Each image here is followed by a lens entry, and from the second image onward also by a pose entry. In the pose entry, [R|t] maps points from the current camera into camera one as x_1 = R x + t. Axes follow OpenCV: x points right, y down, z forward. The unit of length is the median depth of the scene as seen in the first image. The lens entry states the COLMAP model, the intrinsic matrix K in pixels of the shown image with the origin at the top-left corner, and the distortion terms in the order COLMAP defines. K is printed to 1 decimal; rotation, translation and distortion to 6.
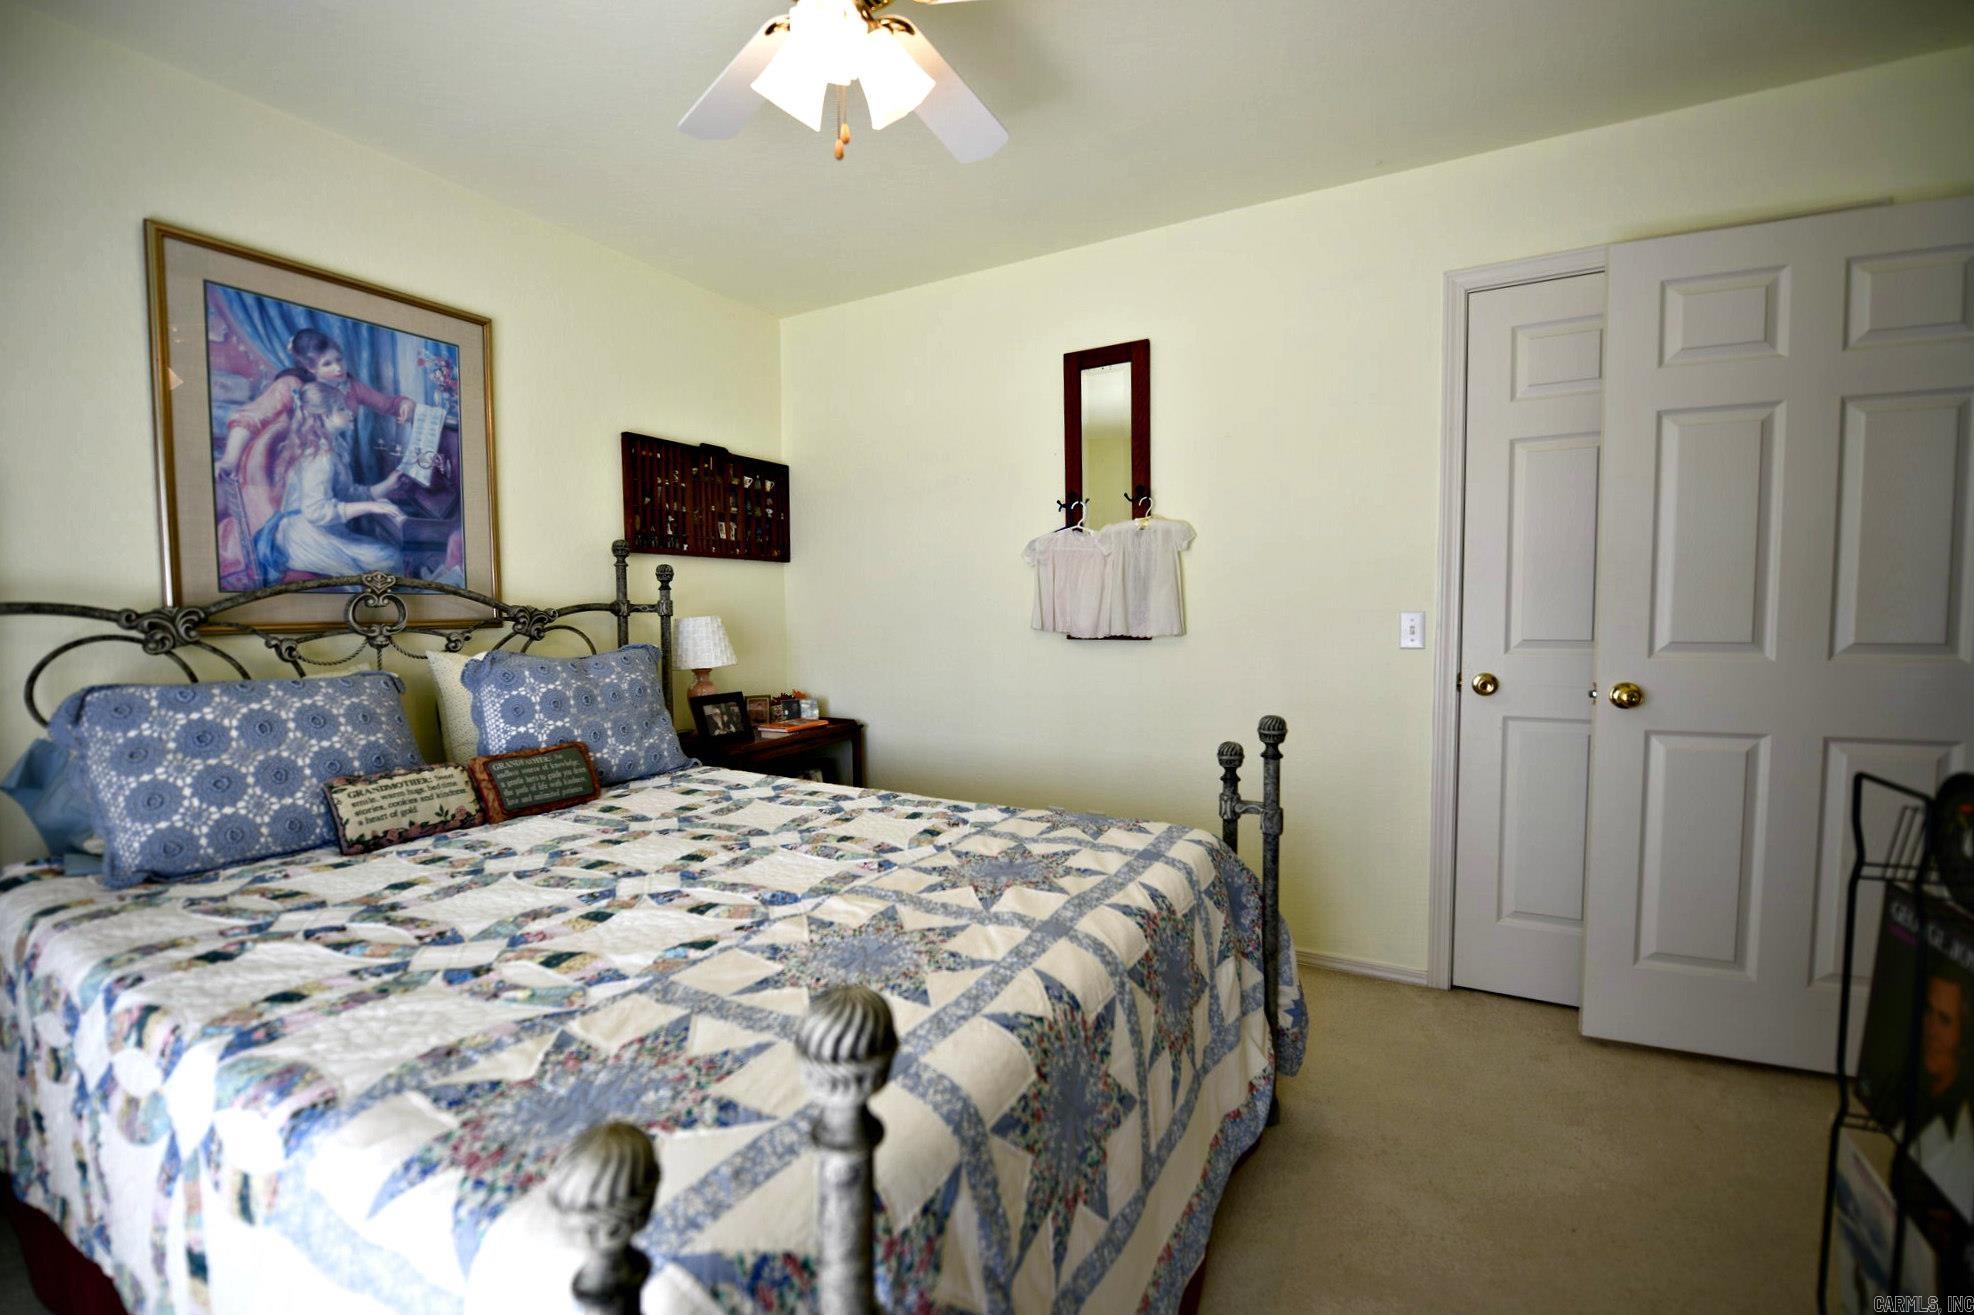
lens RADIAL K [[795.9, 0, 1036.9], [0, 795.9, 652.7], [0, 0, 1]] dist [-0.015116, -0.002519]
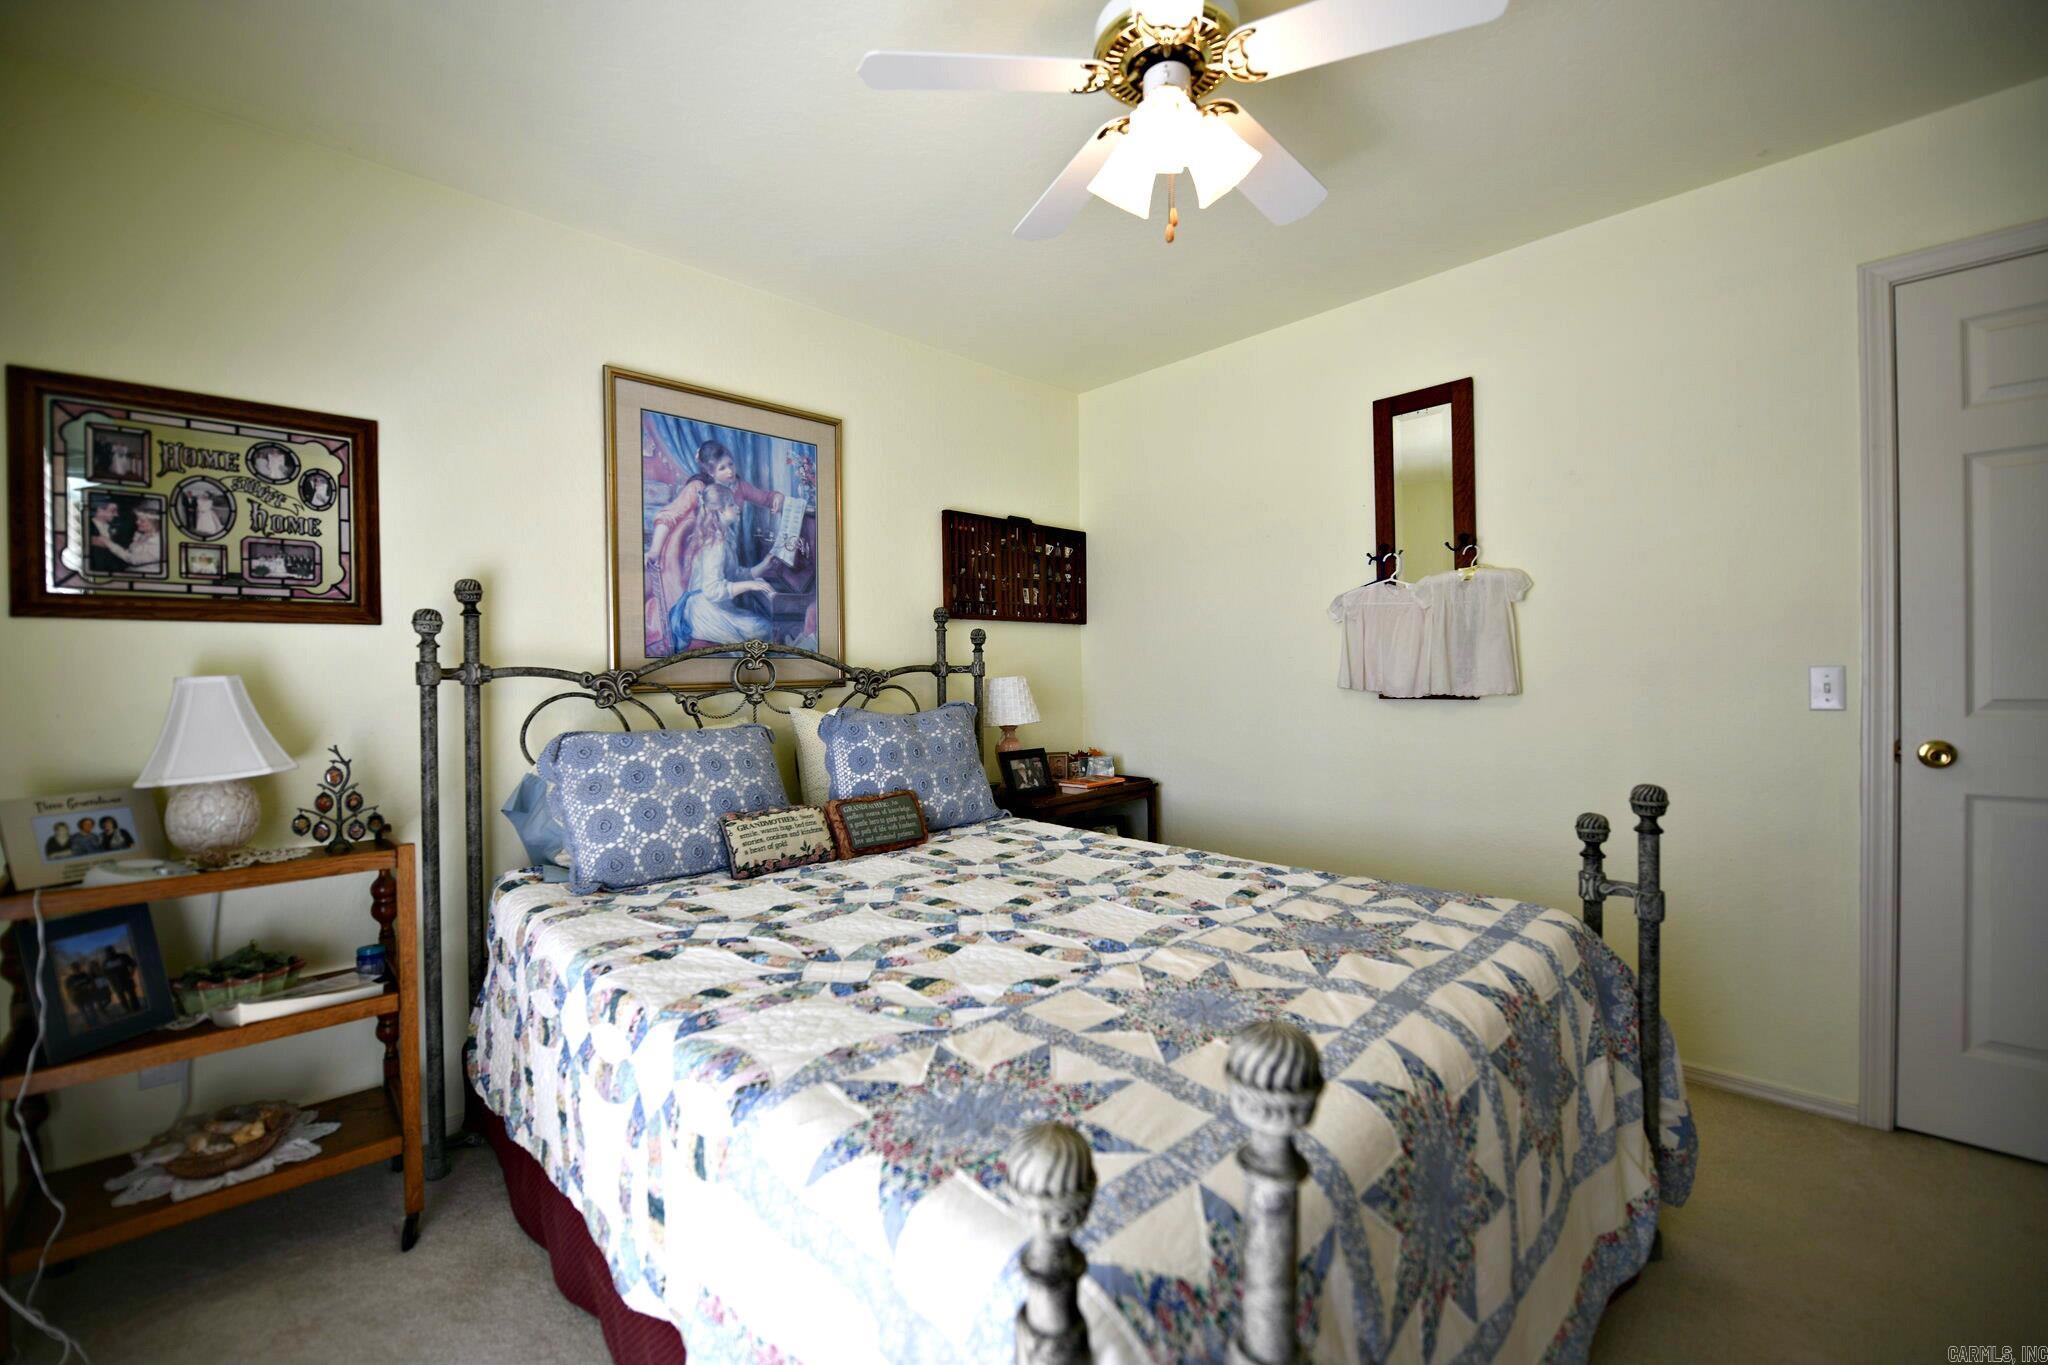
lens RADIAL K [[825.7, 0, 1023.4], [0, 825.7, 681.5], [0, 0, 1]] dist [-0.015116, -0.002519]
pose [[0.957978, -0.003699, -0.286817, -0.108654], [-0.008200, 0.999155, -0.040273, 0.007017], [0.286723, 0.040933, 0.957139, -0.072568]]
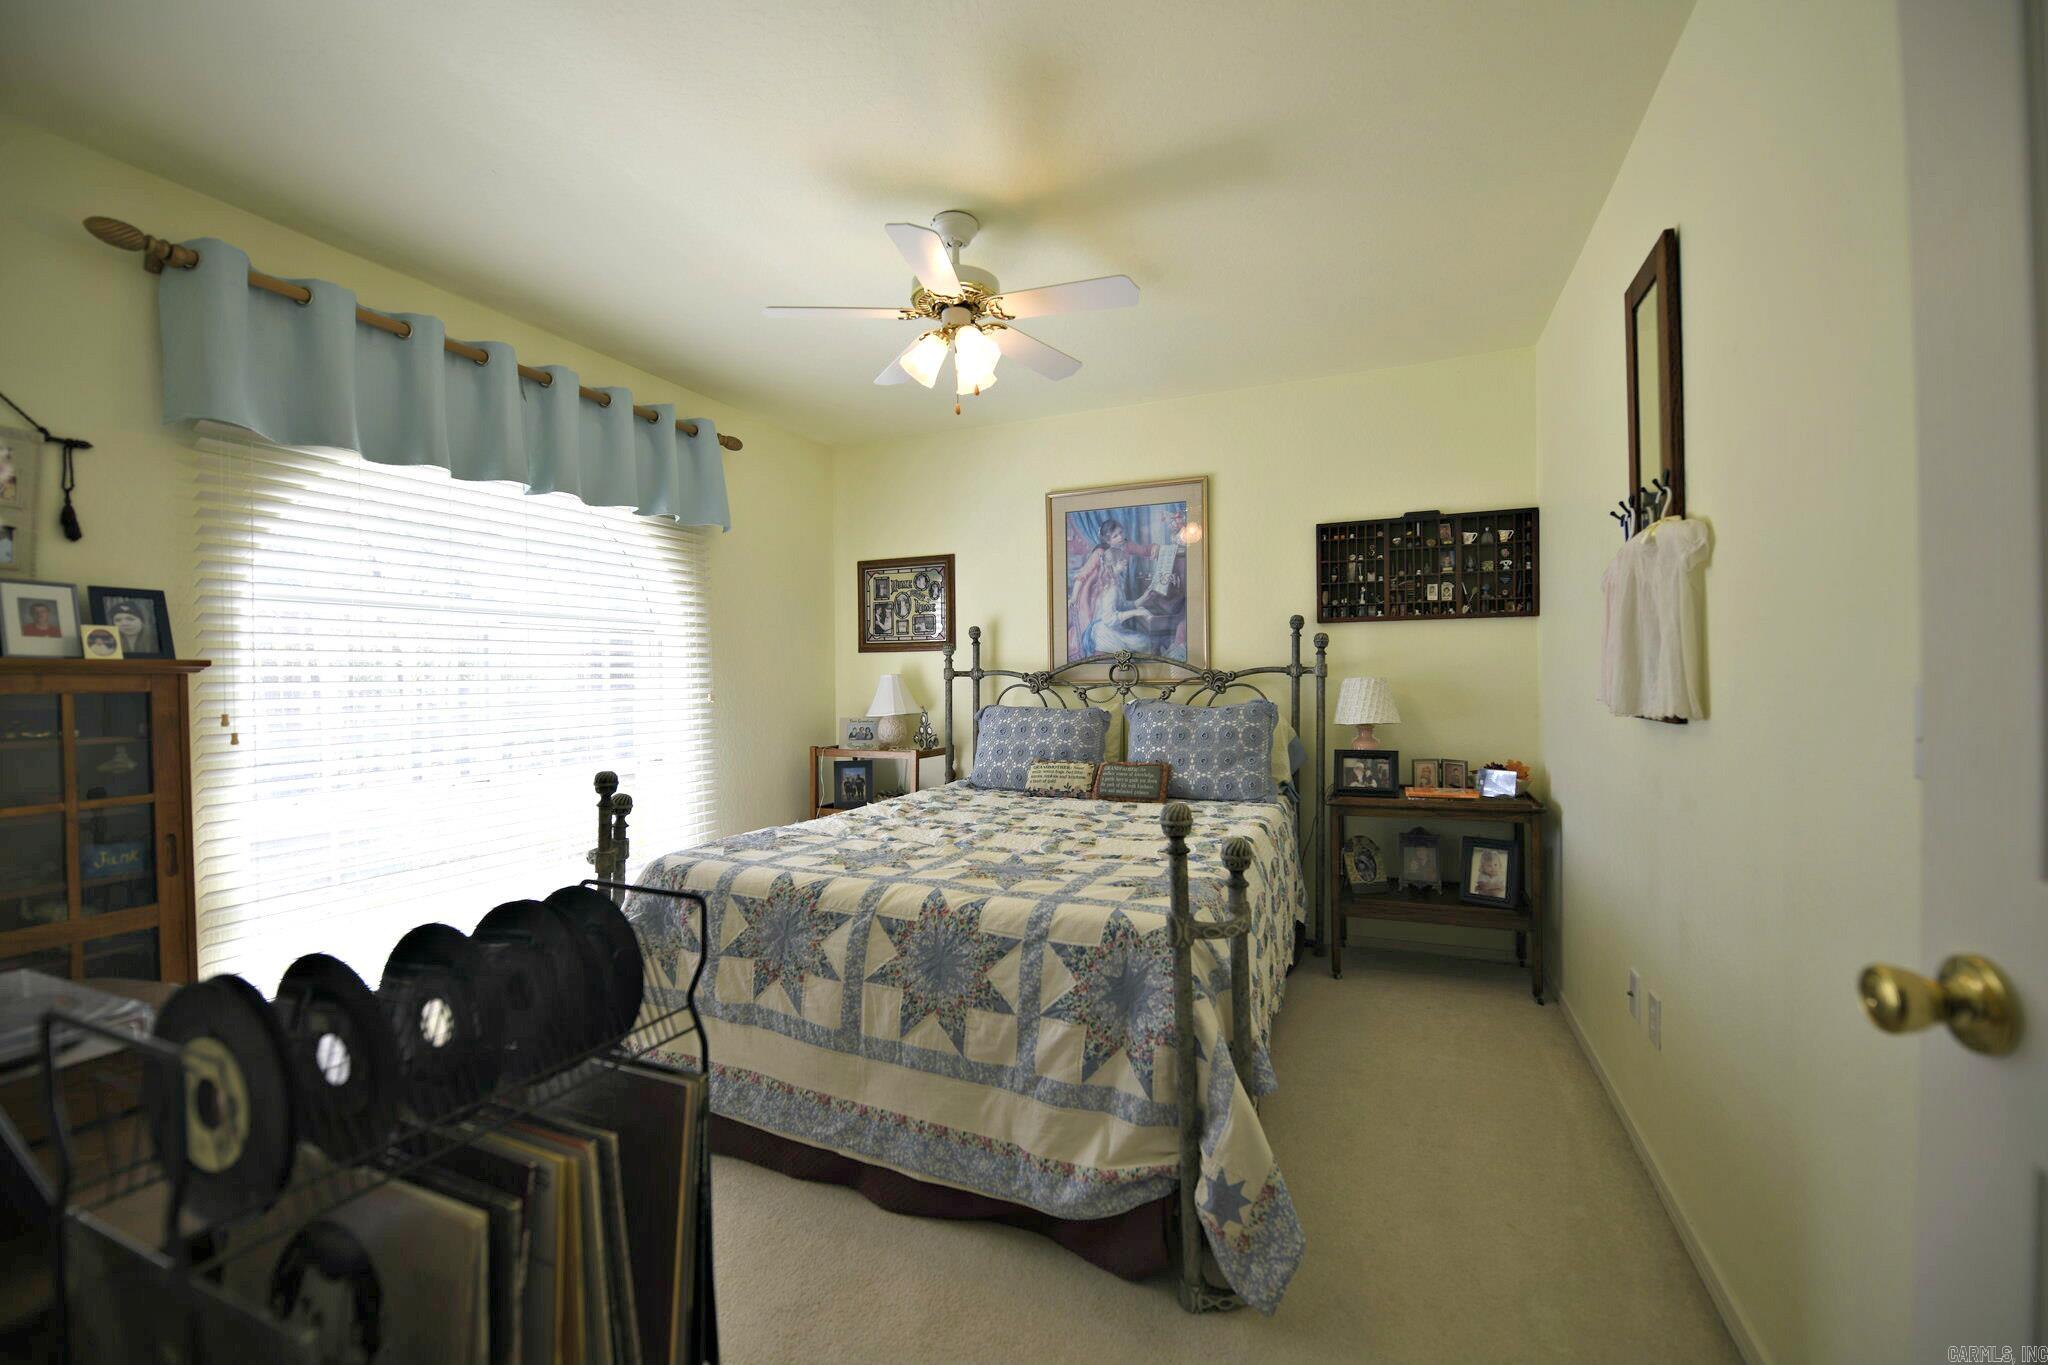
lens RADIAL K [[825.7, 0, 1017.8], [0, 825.7, 675.6], [0, 0, 1]] dist [-0.015116, -0.002519]
pose [[0.084142, 0.005908, -0.996436, 1.014467], [-0.046154, 0.998932, 0.002026, -0.043692], [0.995384, 0.045819, 0.084325, 0.656482]]
